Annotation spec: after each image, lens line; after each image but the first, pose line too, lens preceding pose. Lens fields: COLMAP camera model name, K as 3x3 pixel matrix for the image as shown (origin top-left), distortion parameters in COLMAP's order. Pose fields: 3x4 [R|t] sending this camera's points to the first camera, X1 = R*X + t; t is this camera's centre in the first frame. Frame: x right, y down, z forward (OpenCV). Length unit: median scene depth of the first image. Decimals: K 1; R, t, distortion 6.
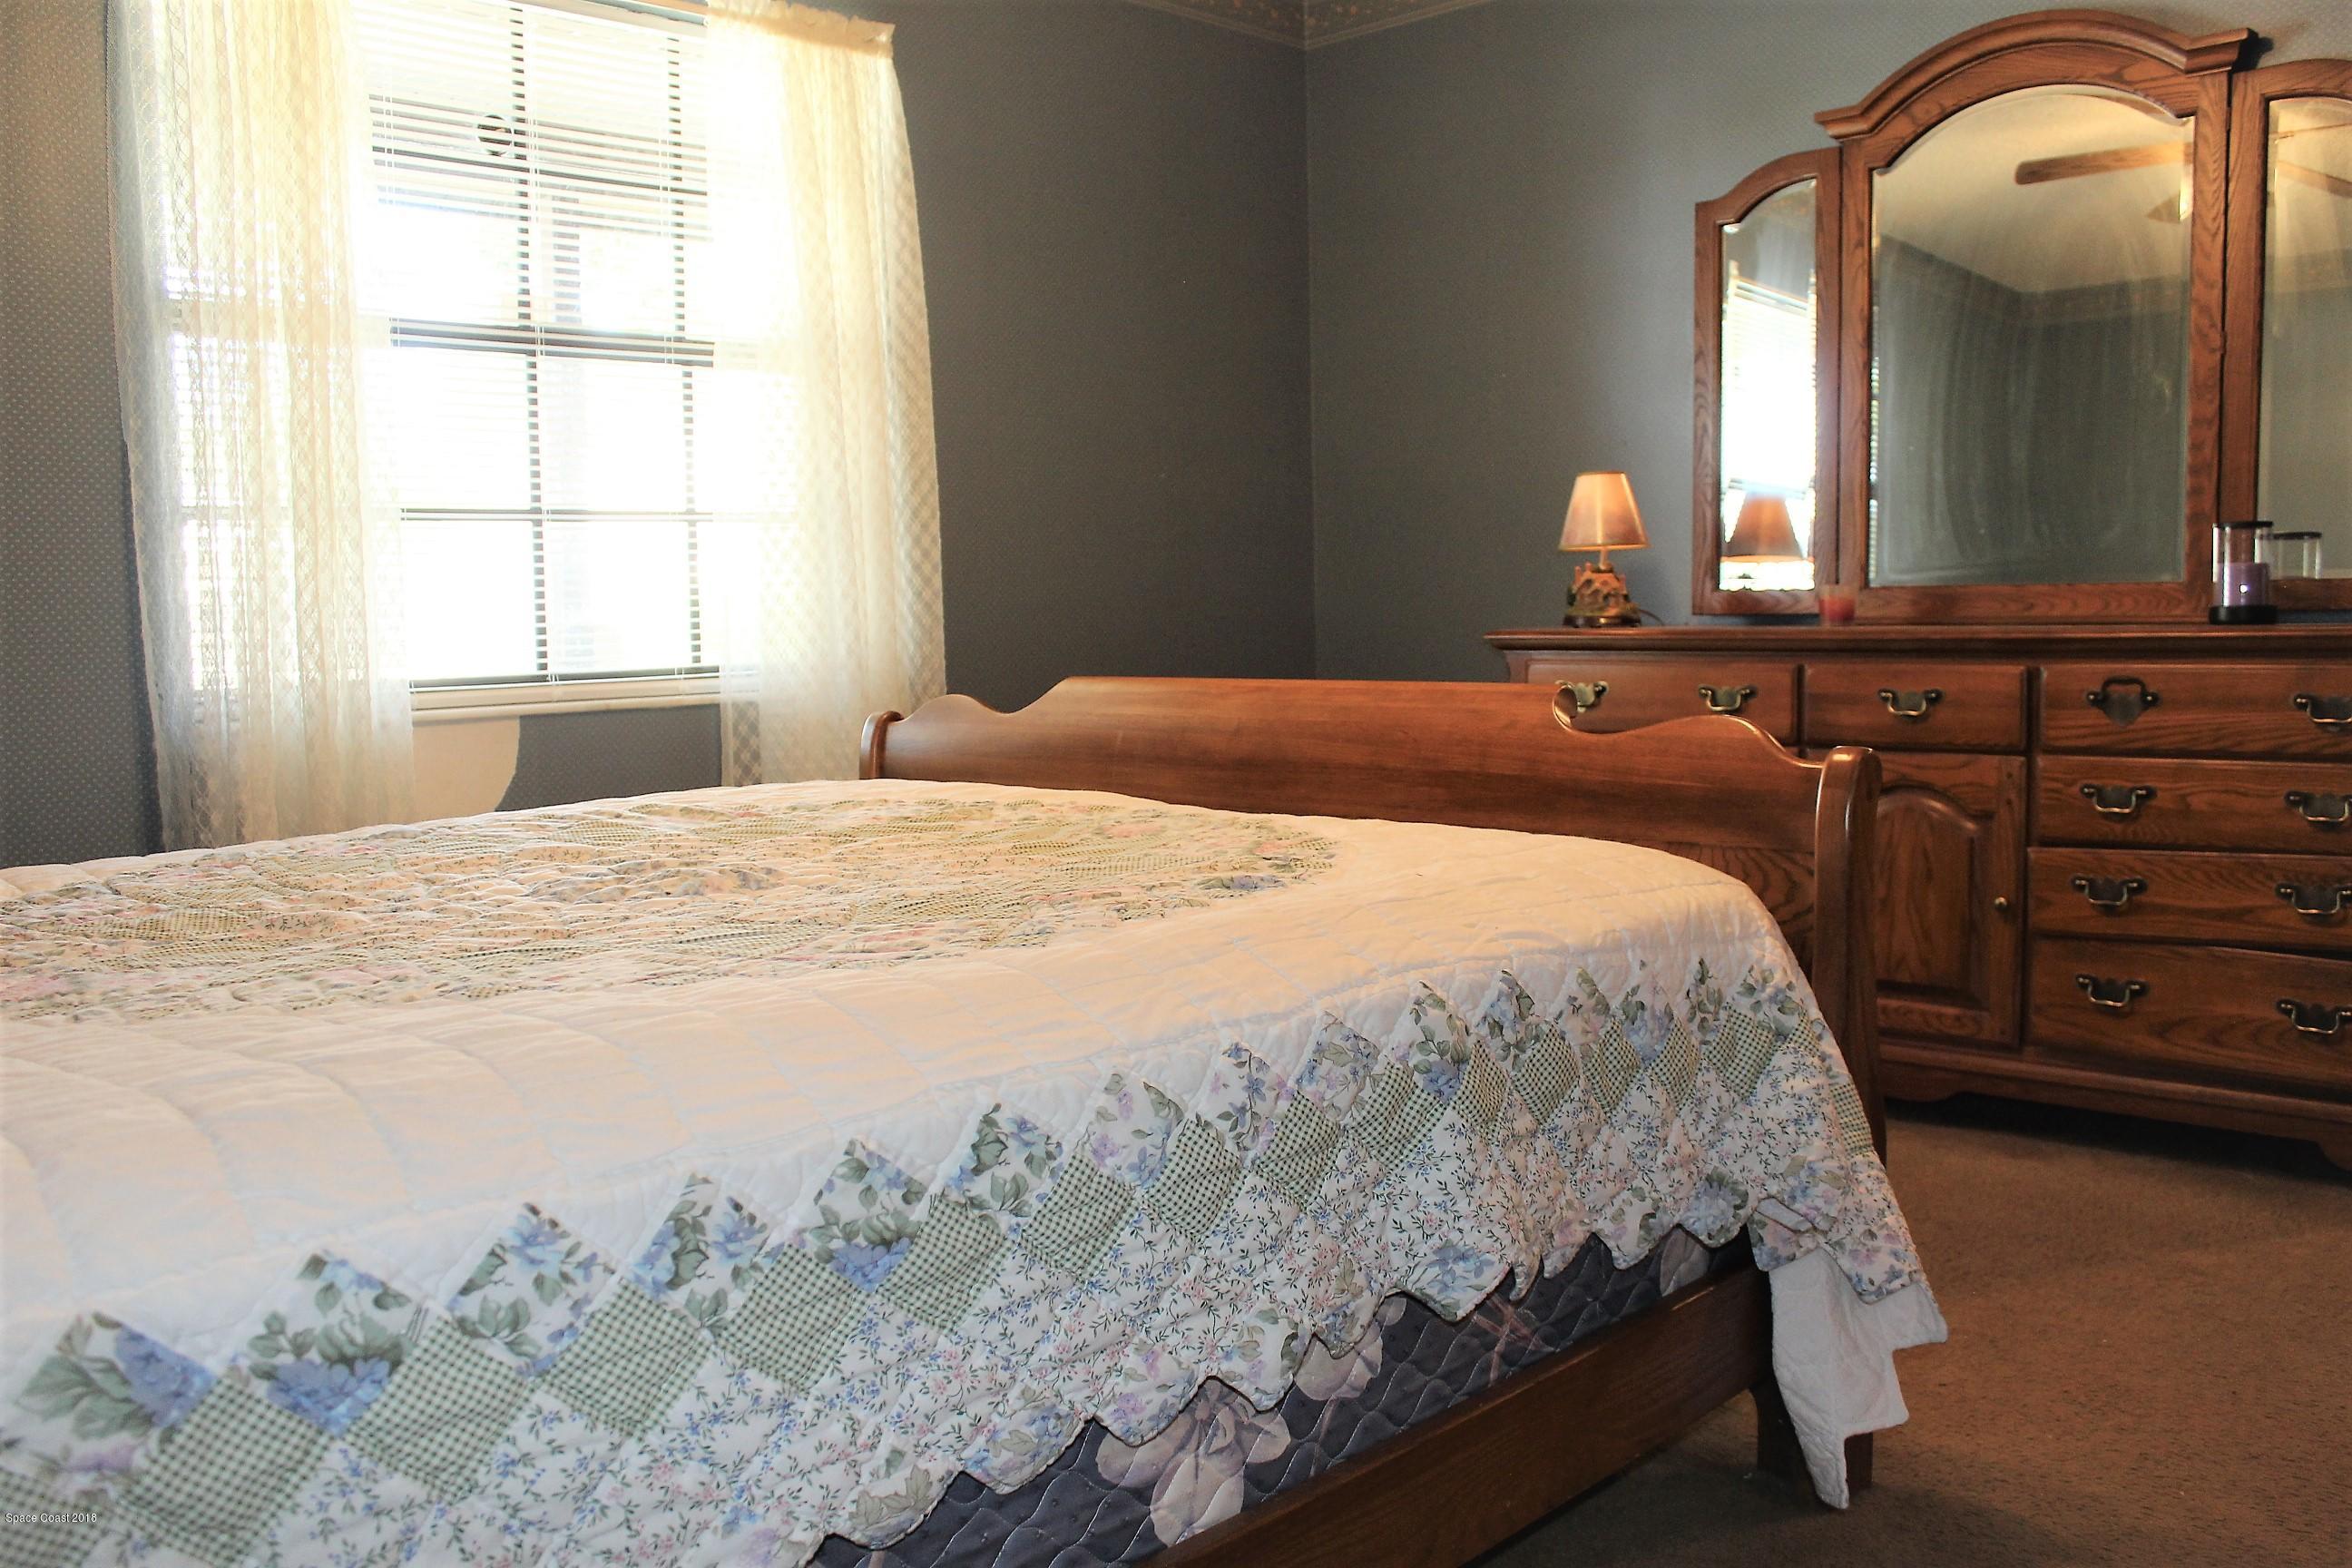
lens RADIAL K [[1996.1, 0, 1176.0], [0, 1996.1, 784.0], [0, 0, 1]] dist [-0.175342, 0.166400]
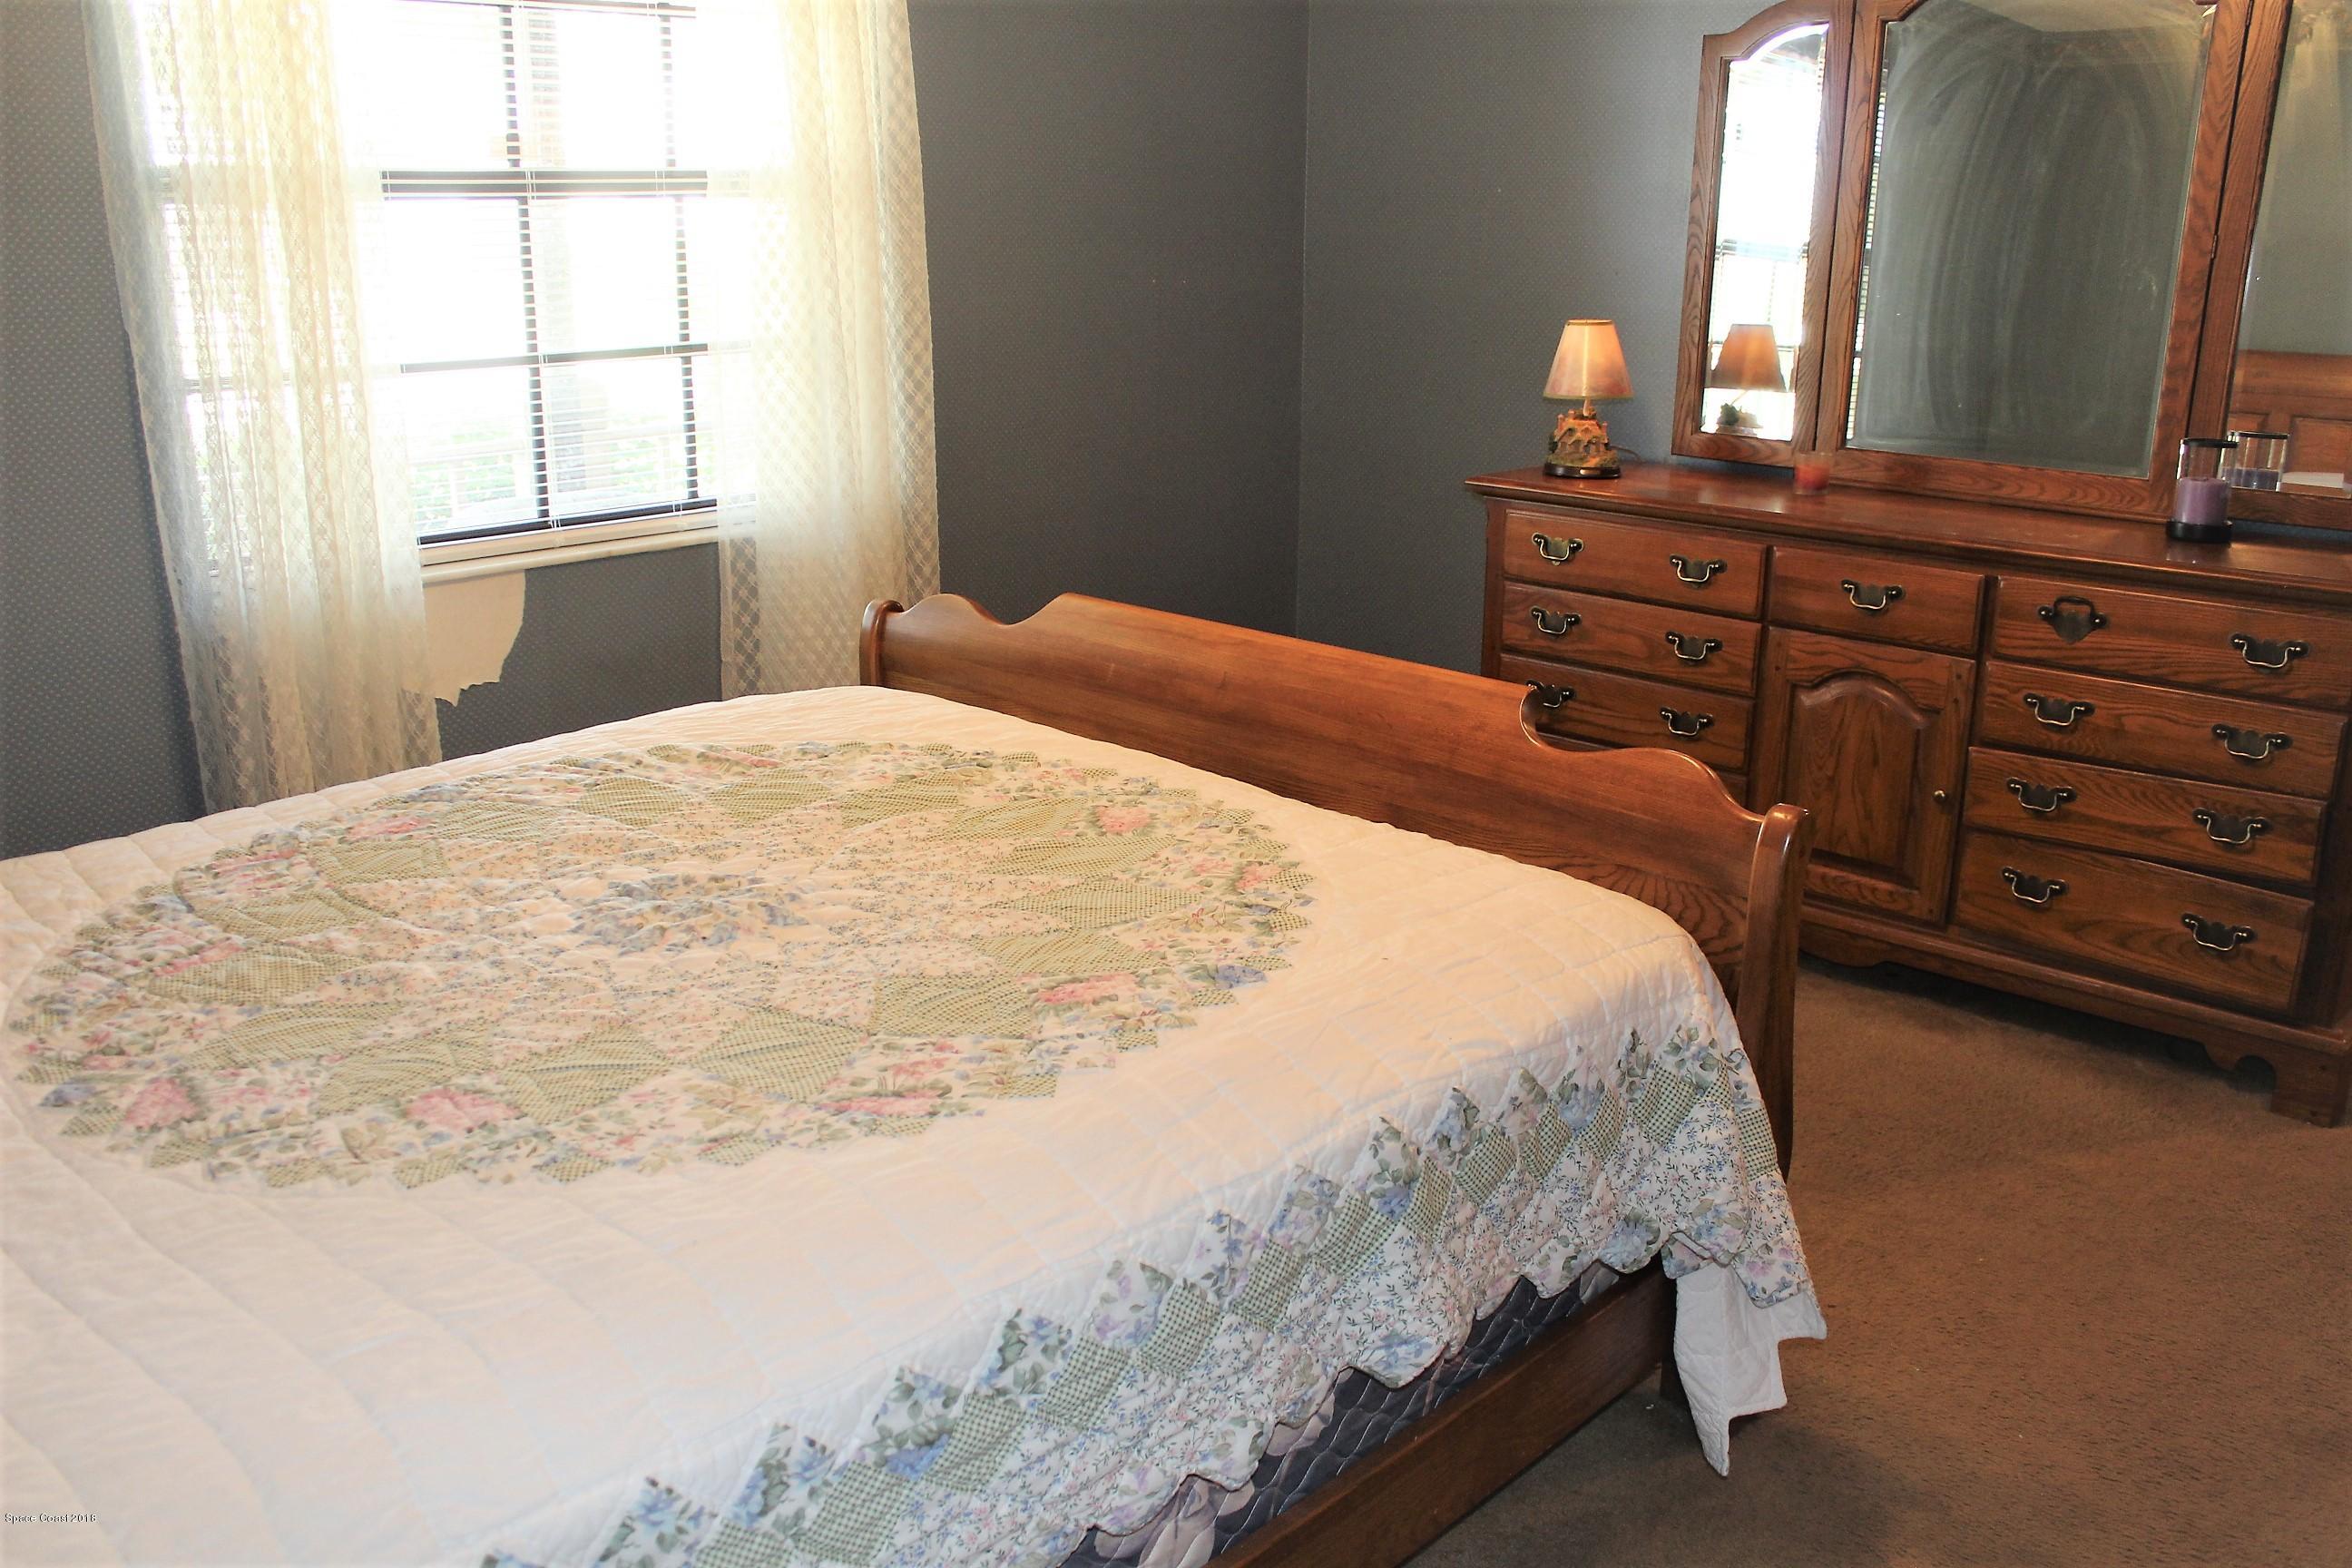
lens RADIAL K [[1998.2, 0, 1180.5], [0, 1998.2, 813.4], [0, 0, 1]] dist [-0.172445, 0.165568]
pose [[0.999625, 0.021056, 0.017502, -0.007657], [-0.024142, 0.979373, 0.200613, -0.145173], [-0.012917, -0.200960, 0.979514, -0.042320]]
